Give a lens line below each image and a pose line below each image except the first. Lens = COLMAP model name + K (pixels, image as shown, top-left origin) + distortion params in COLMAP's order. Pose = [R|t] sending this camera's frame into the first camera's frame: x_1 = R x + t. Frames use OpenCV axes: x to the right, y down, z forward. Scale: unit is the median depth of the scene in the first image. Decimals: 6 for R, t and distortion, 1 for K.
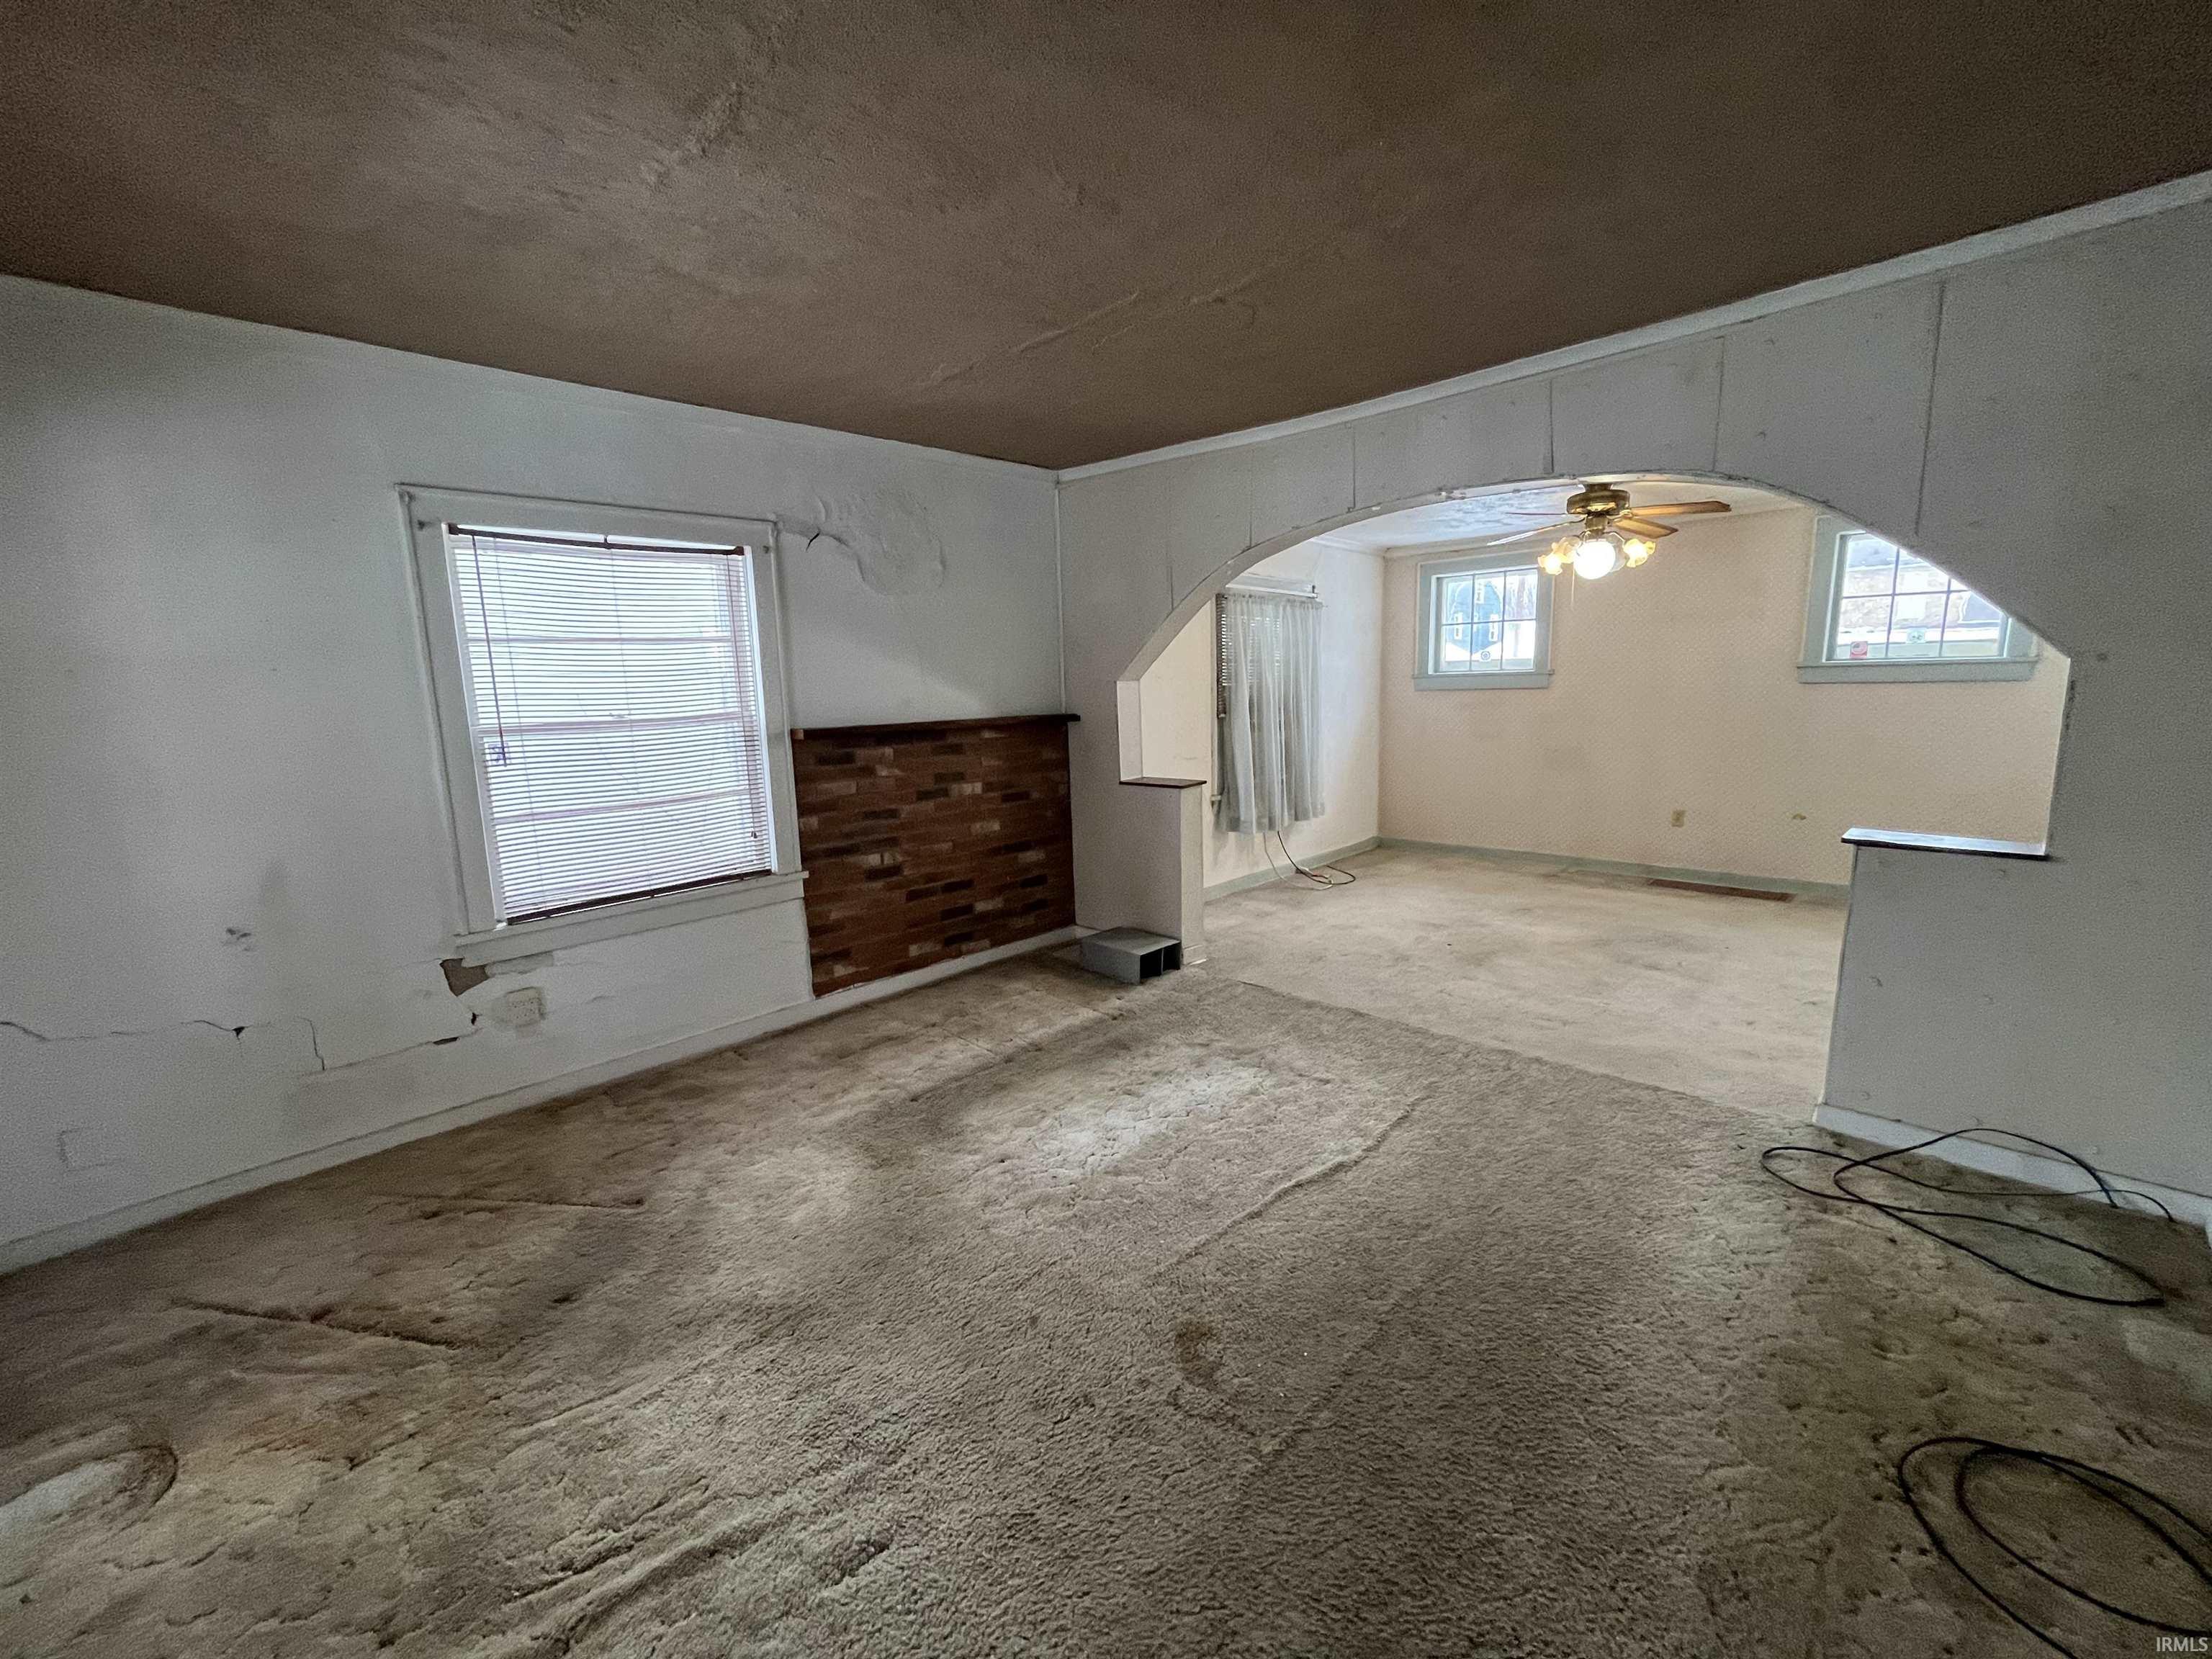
lens RADIAL K [[894.9, 0, 1102.5], [0, 894.9, 833.0], [0, 0, 1]] dist [-0.000082, 0.000092]
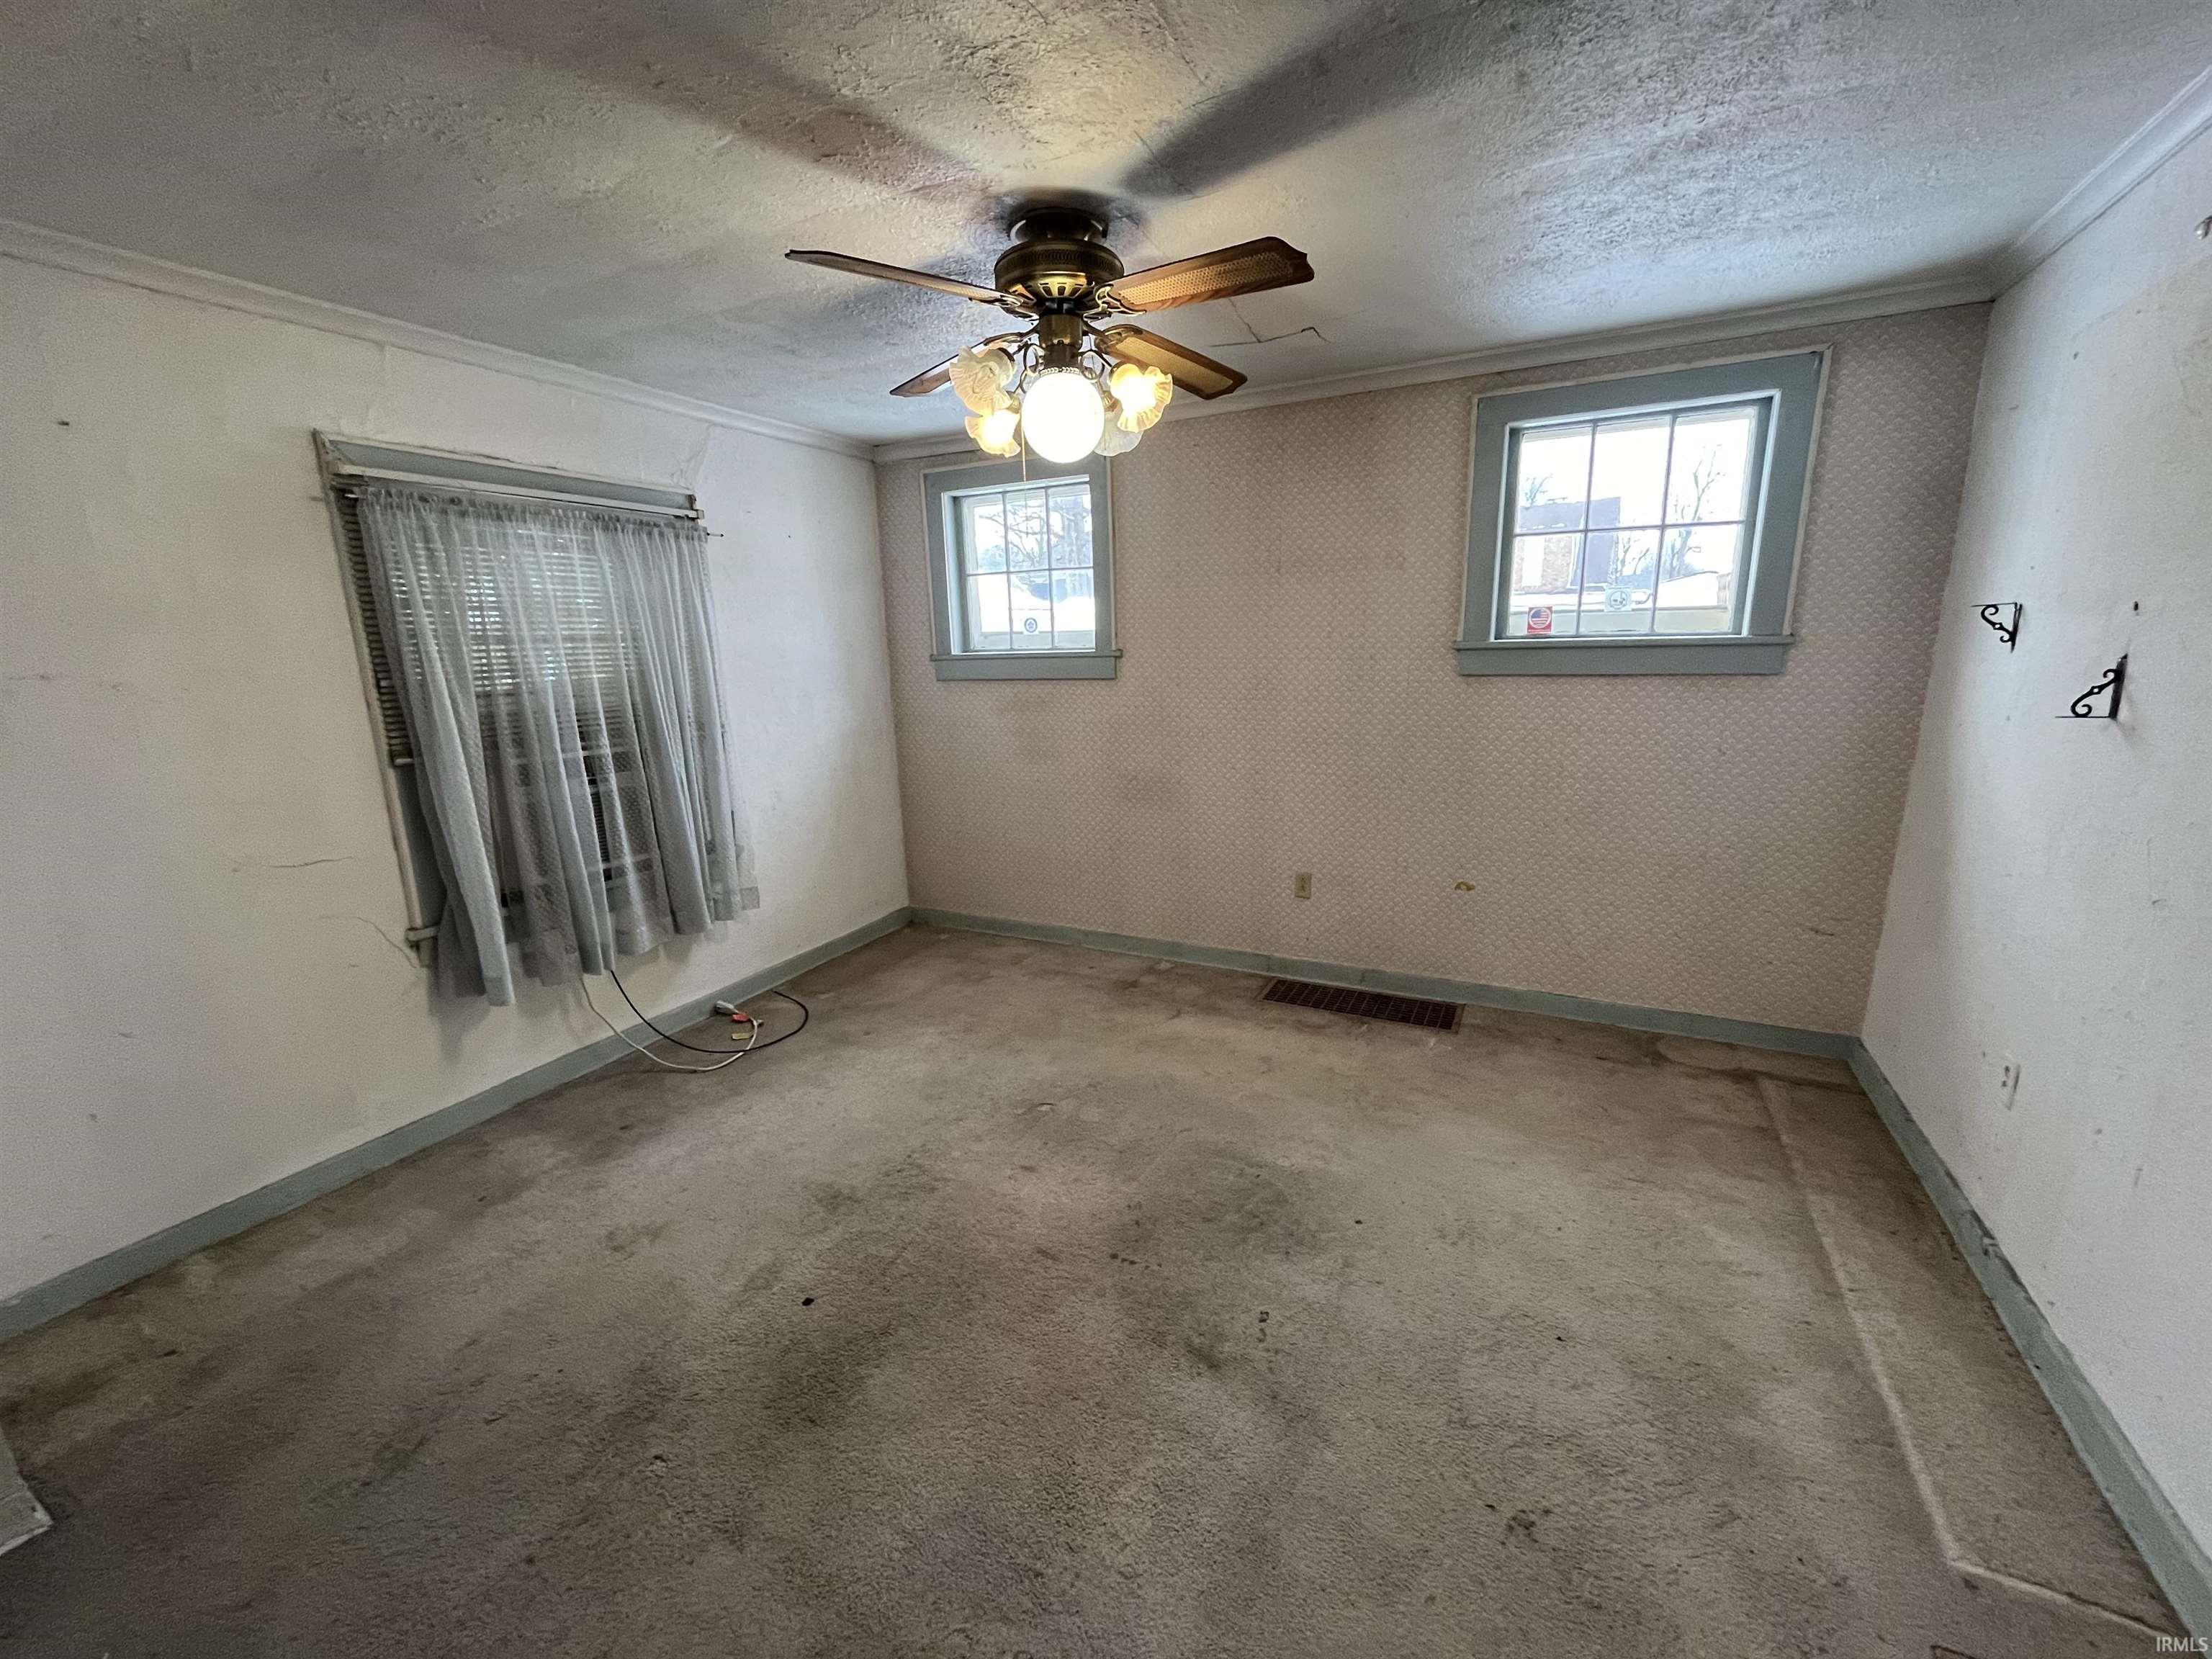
lens RADIAL K [[894.9, 0, 1103.6], [0, 894.9, 833.8], [0, 0, 1]] dist [-0.000082, 0.000092]
pose [[0.957019, -0.066060, 0.282401, 0.341537], [0.052808, 0.997128, 0.054292, -0.098428], [-0.285176, -0.037045, 0.957759, 0.447315]]
